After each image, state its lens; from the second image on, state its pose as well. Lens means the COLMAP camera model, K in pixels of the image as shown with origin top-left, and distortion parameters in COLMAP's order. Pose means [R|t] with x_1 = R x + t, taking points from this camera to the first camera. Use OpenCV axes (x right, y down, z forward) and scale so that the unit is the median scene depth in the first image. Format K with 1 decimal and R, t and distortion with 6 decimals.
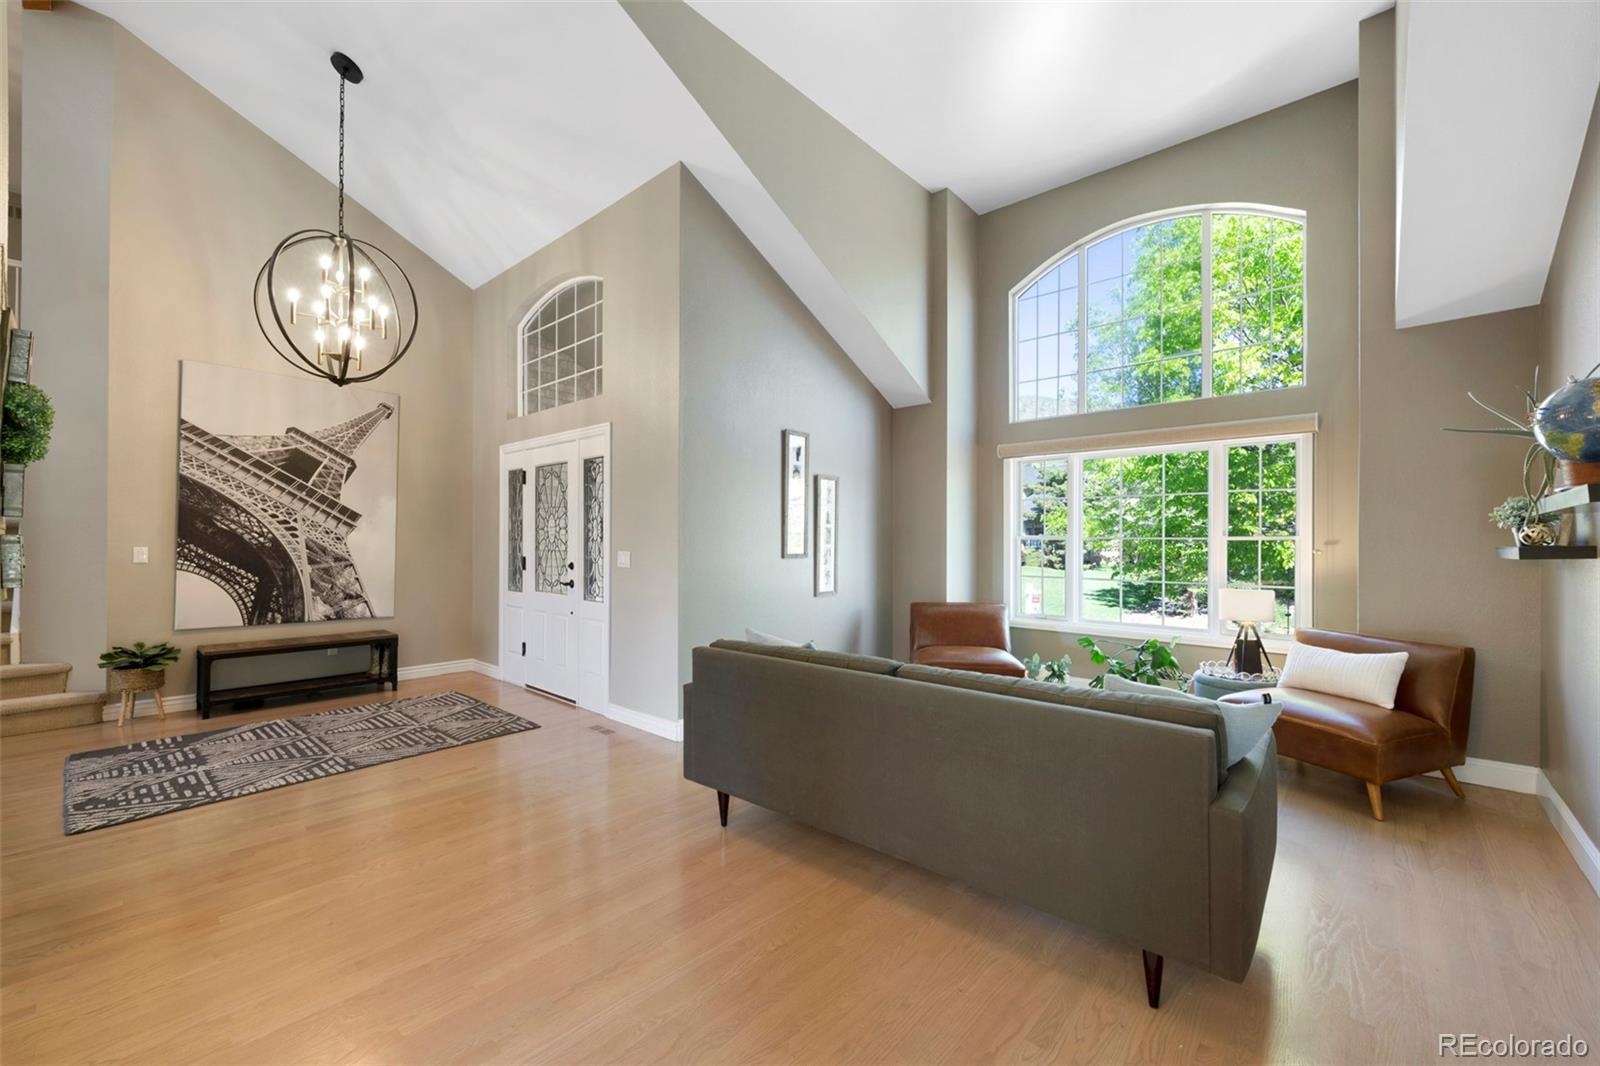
lens RADIAL K [[645.1, 0, 811.4], [0, 645.1, 538.0], [0, 0, 1]] dist [-0.000530, -0.000293]
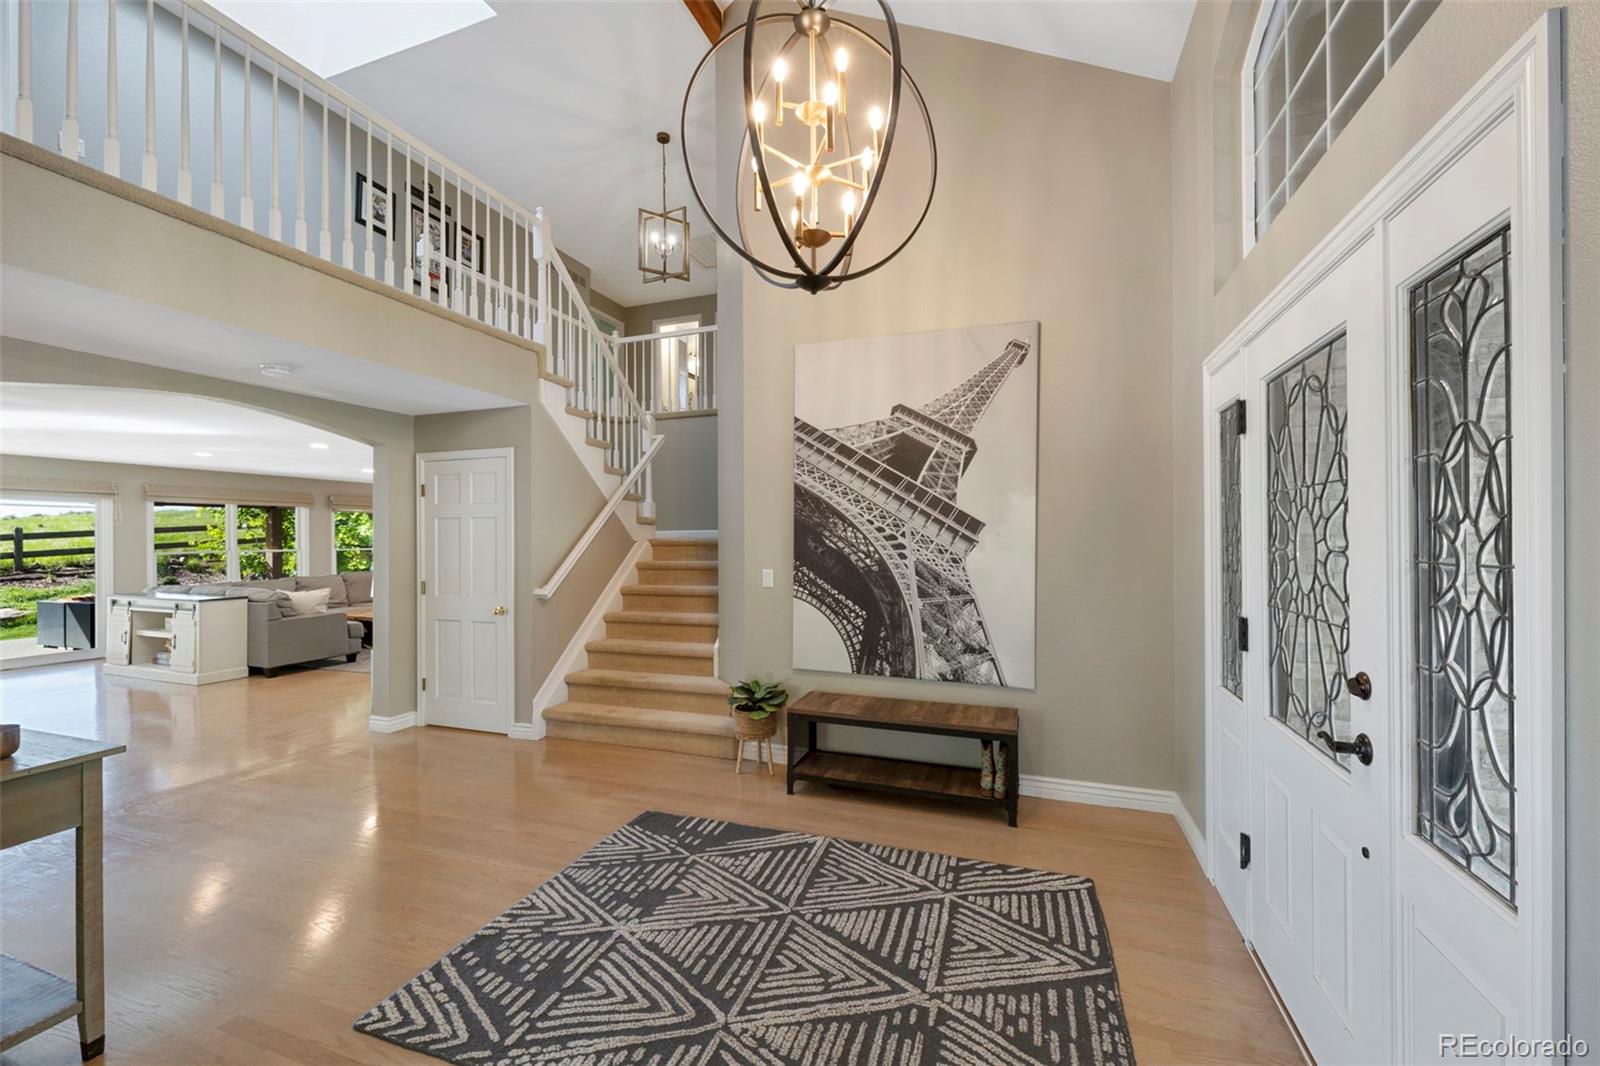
lens RADIAL K [[627.1, 0, 804.5], [0, 627.1, 538.3], [0, 0, 1]] dist [0.001080, -0.000168]
pose [[0.370822, -0.007152, -0.928676, -0.203903], [0.009395, 0.999948, -0.003949, -0.022281], [0.928656, -0.007260, 0.370870, 0.661261]]
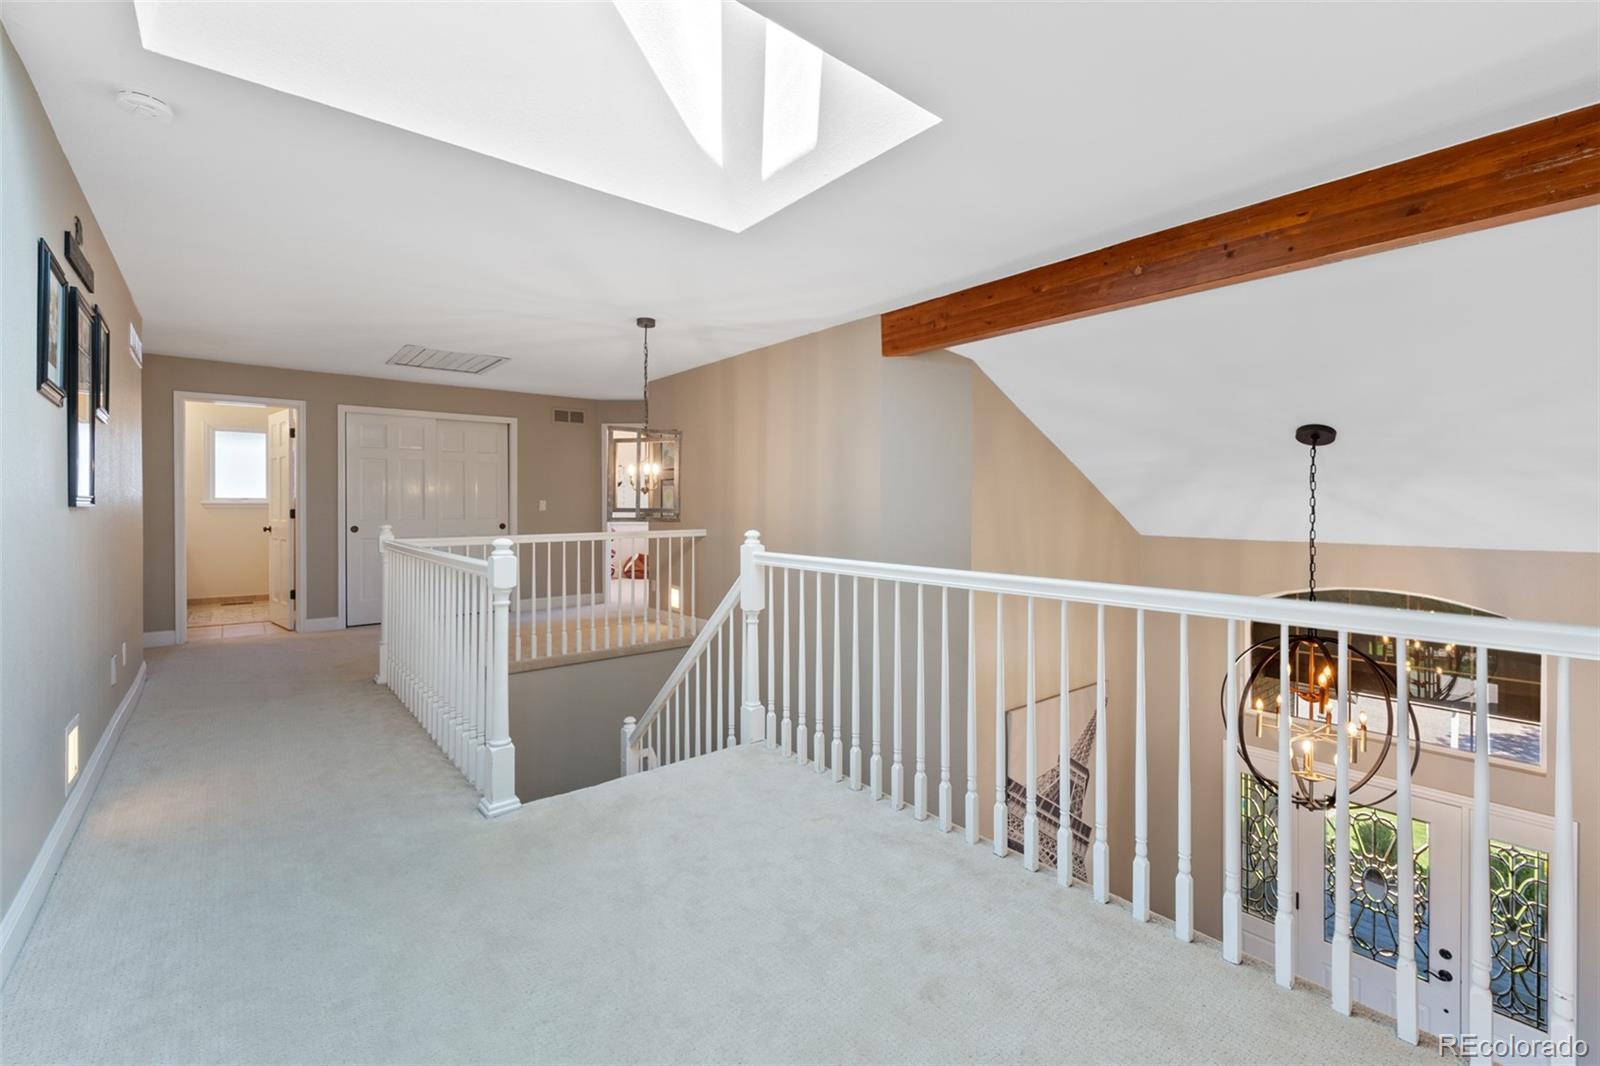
lens RADIAL K [[679.6, 0, 799.1], [0, 679.6, 524.1], [0, 0, 1]] dist [0.000370, -0.000054]
pose [[0.988166, 0.001672, -0.153379, -1.045878], [0.002560, 0.999621, 0.027393, -0.526247], [0.153367, -0.027462, 0.987788, 0.031187]]
